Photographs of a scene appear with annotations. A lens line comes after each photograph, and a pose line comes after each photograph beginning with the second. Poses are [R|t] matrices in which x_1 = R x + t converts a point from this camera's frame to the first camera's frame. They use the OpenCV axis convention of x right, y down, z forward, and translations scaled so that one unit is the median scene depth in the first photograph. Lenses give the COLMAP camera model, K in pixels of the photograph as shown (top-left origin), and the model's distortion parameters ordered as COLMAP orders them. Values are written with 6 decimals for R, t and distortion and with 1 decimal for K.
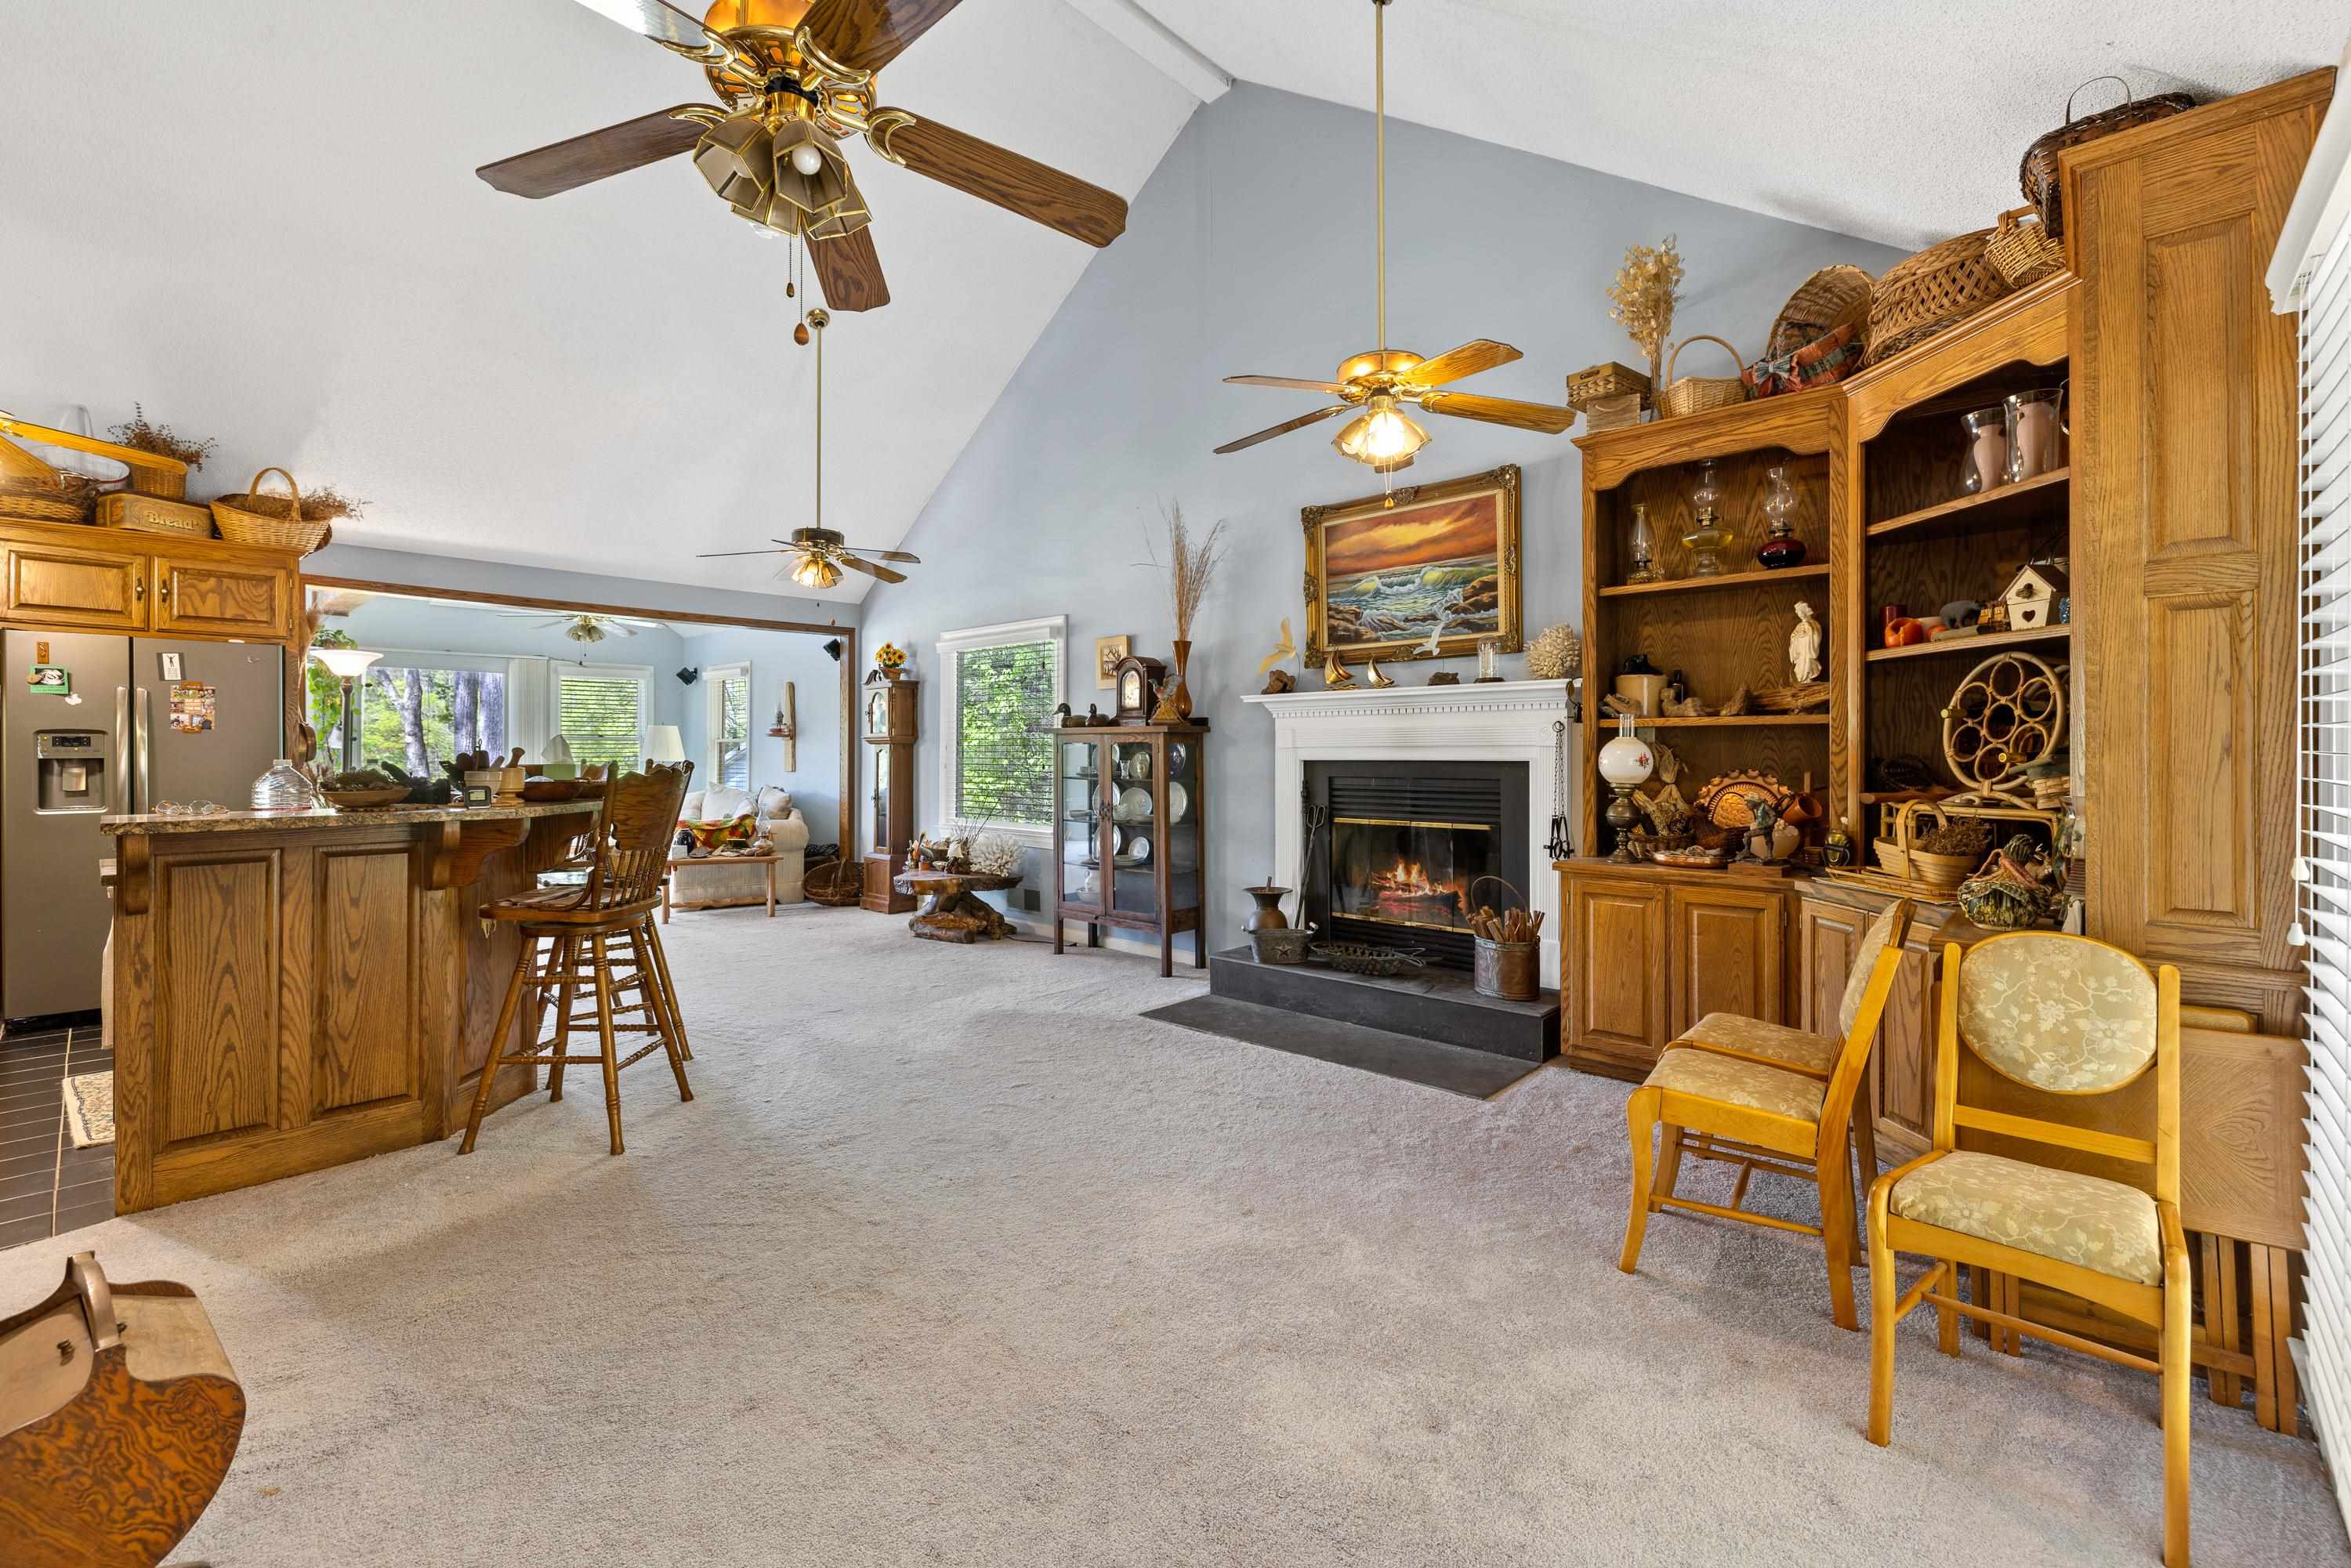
lens RADIAL K [[997.0, 0, 1164.3], [0, 997.0, 785.5], [0, 0, 1]] dist [0.000625, 0.000357]
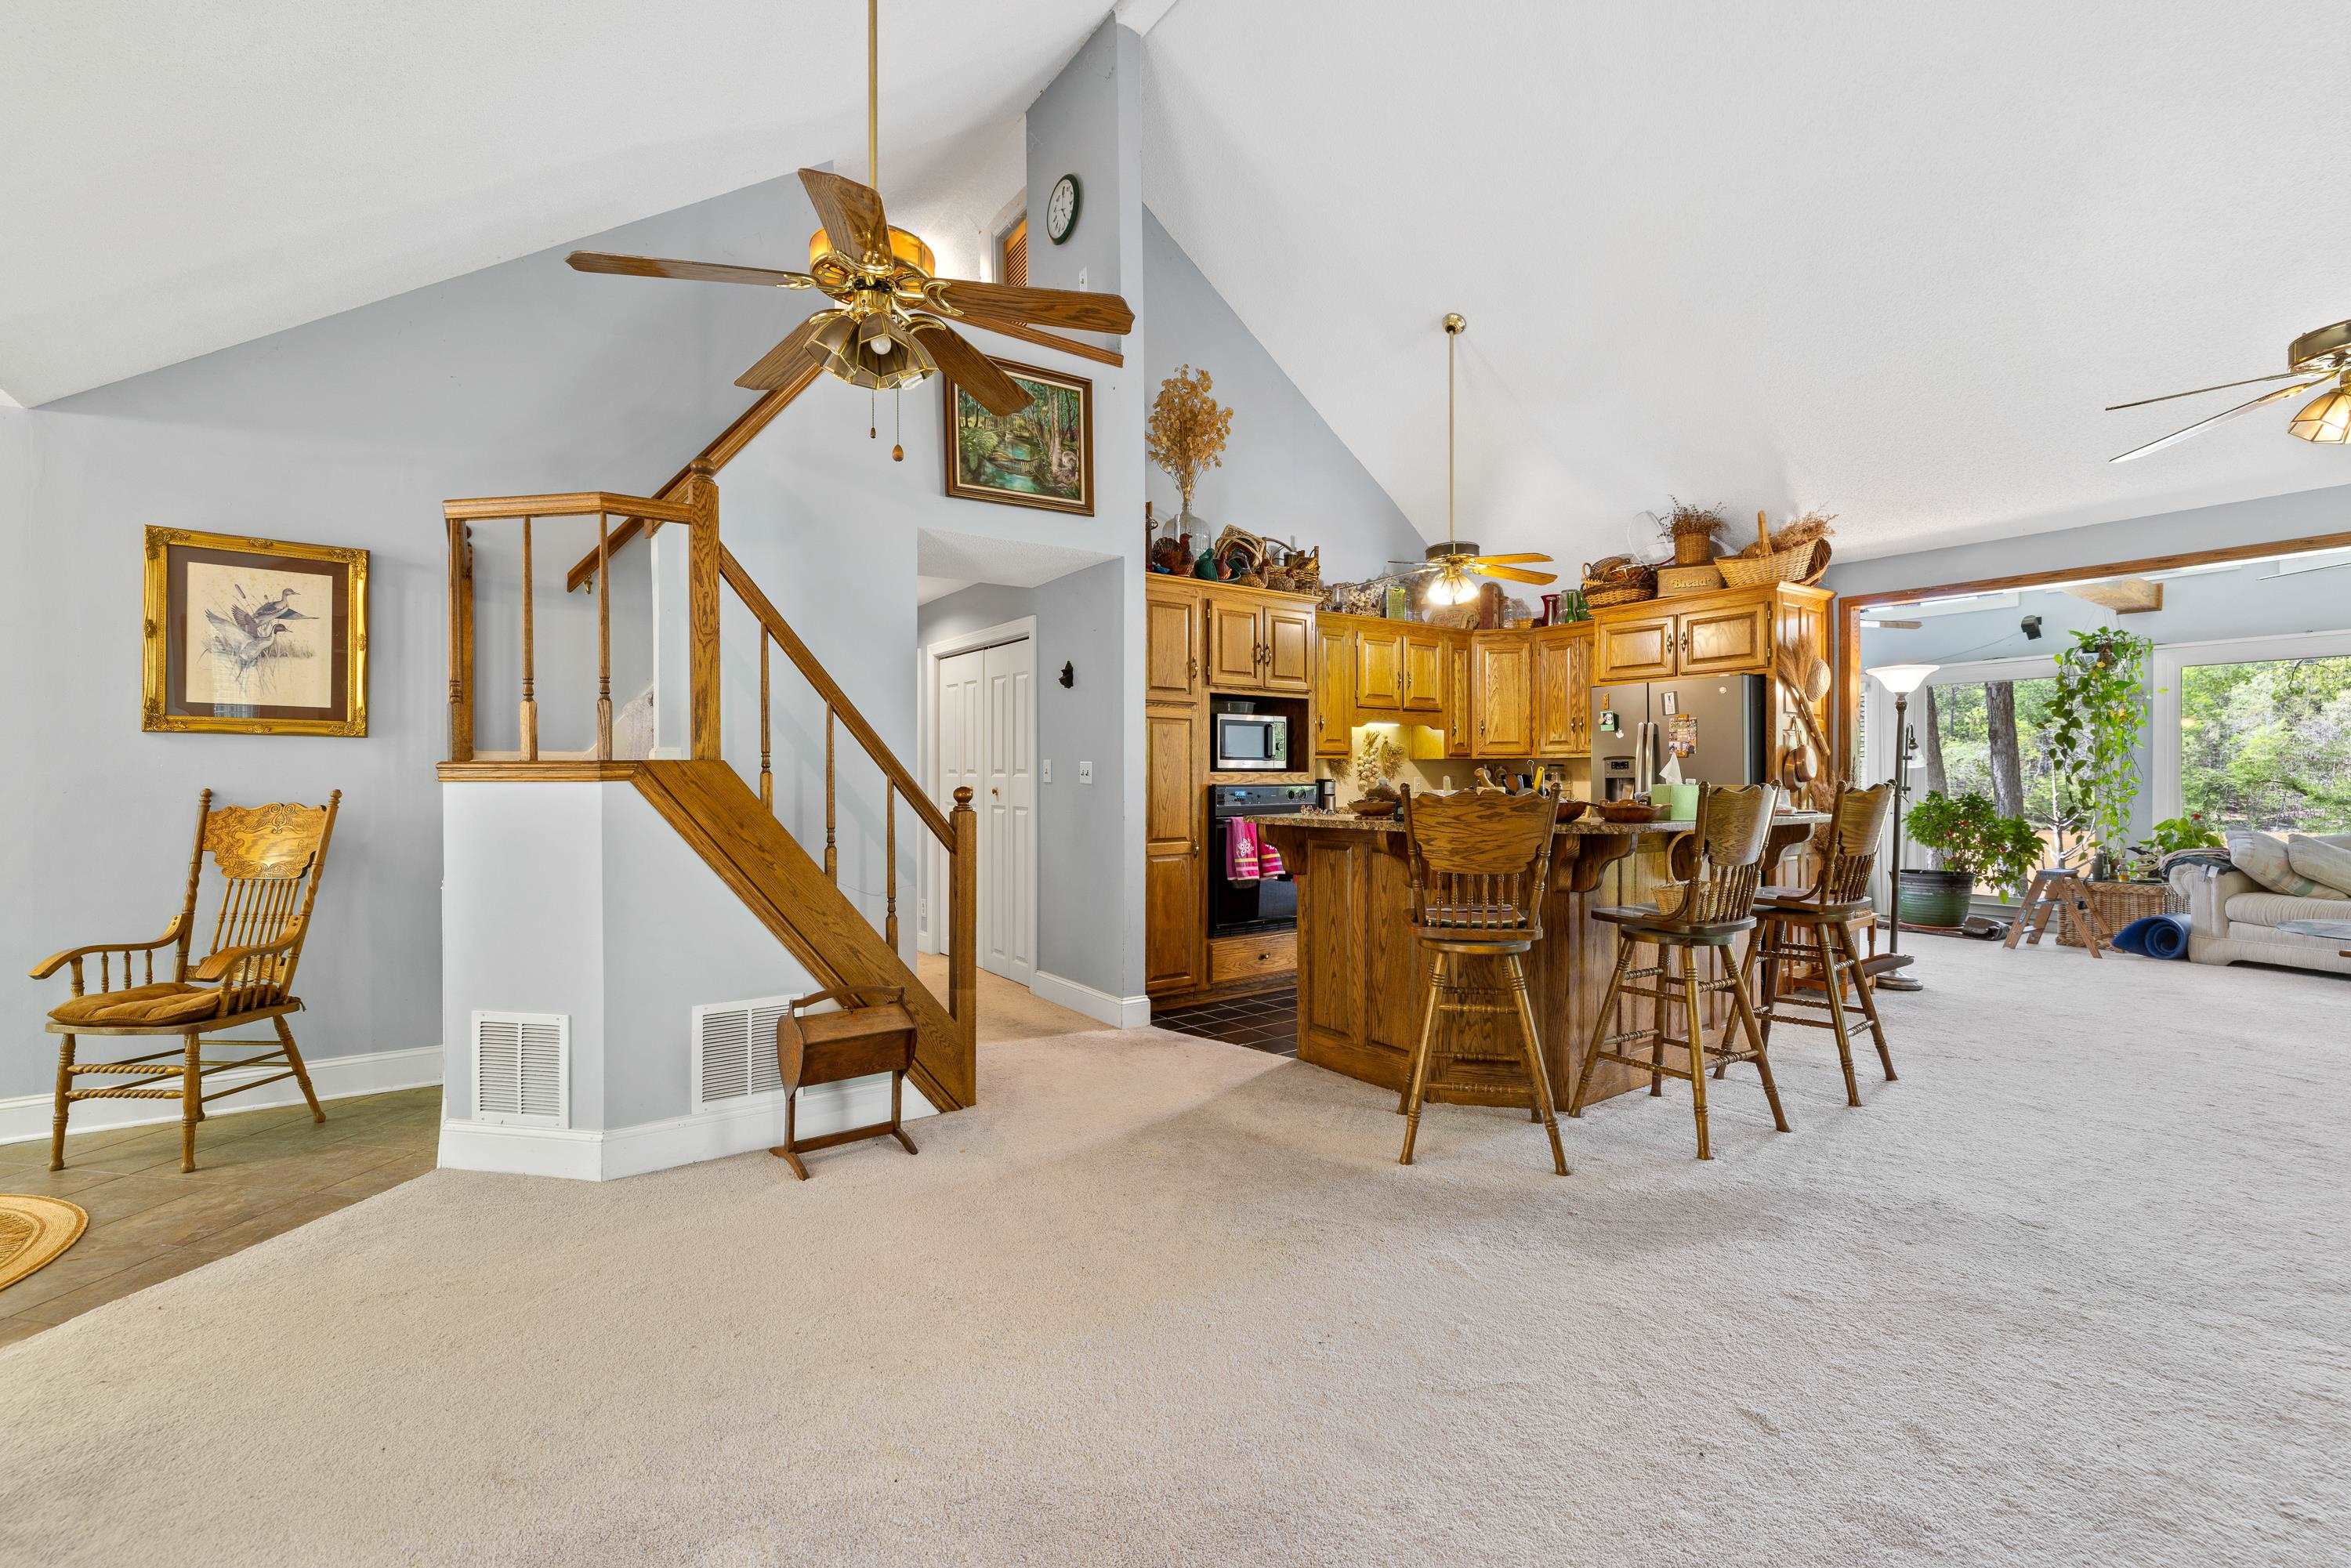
lens RADIAL K [[997.0, 0, 1164.3], [0, 997.0, 785.5], [0, 0, 1]] dist [0.000625, 0.000357]
pose [[-0.214569, 0.011019, -0.976647, 0.367419], [-0.027446, 0.999473, 0.017307, -0.023032], [0.976323, 0.030518, -0.214153, 0.701112]]
